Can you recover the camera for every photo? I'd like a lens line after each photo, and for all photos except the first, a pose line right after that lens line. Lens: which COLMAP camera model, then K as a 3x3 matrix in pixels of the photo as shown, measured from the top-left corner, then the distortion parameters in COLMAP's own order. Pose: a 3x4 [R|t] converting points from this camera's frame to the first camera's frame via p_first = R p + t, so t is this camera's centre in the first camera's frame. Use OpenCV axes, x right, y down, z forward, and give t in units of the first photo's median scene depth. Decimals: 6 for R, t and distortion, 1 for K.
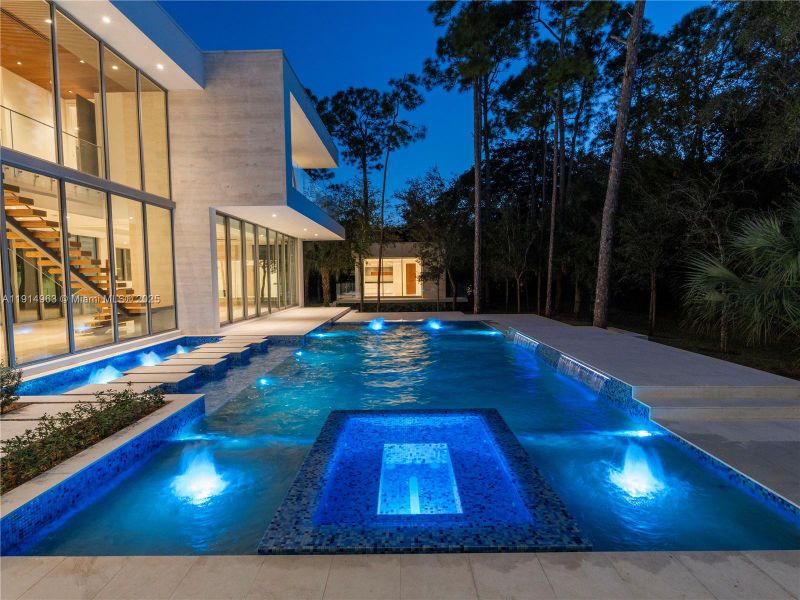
lens RADIAL K [[412.7, 0, 397.2], [0, 412.7, 299.5], [0, 0, 1]] dist [-0.001116, 0.000159]
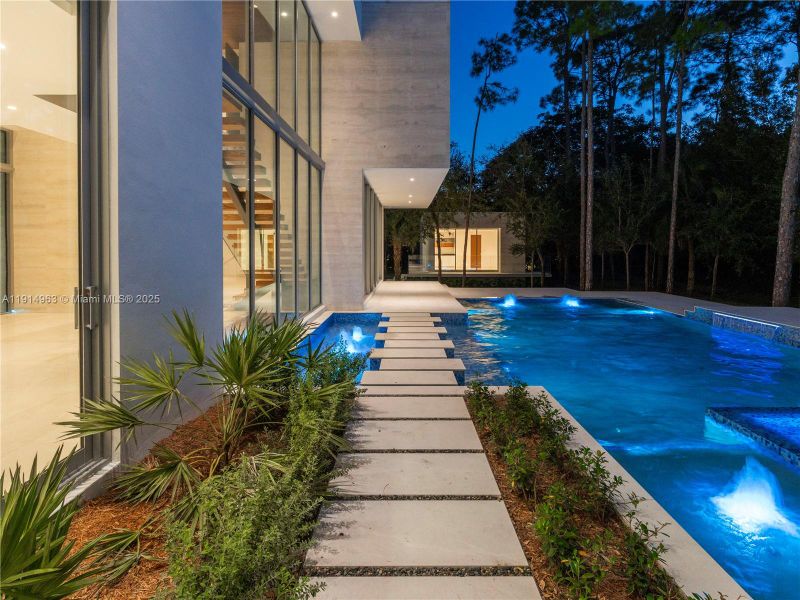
lens RADIAL K [[438.5, 0, 401.9], [0, 438.5, 252.7], [0, 0, 1]] dist [-0.003088, -0.000061]
pose [[0.999872, 0.013767, 0.008145, -0.371549], [-0.013374, 0.998829, -0.046486, 0.002213], [-0.008776, 0.046371, 0.998886, 0.052049]]
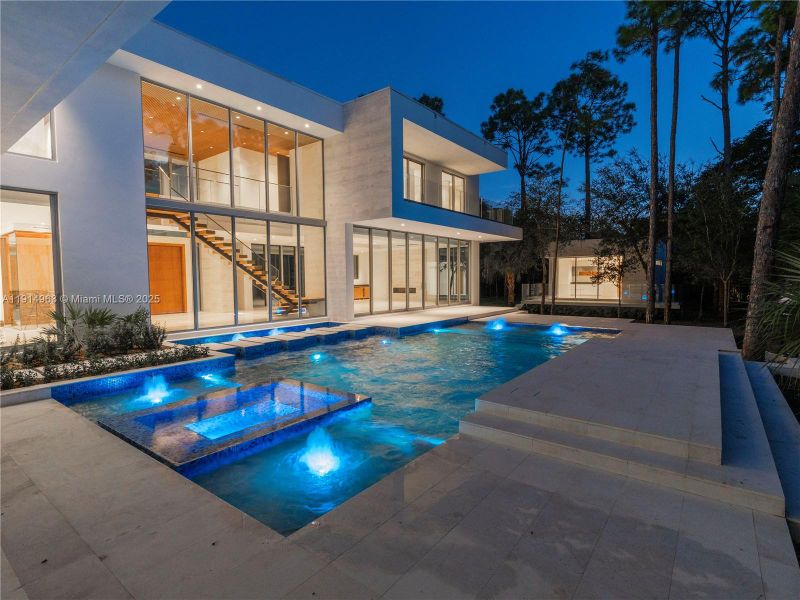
lens RADIAL K [[412.7, 0, 399.1], [0, 412.7, 297.6], [0, 0, 1]] dist [-0.001116, 0.000159]
pose [[0.803330, 0.035375, -0.594482, 0.450989], [-0.036736, 0.999277, 0.009821, -0.009710], [0.594400, 0.013950, 0.804049, 0.065706]]
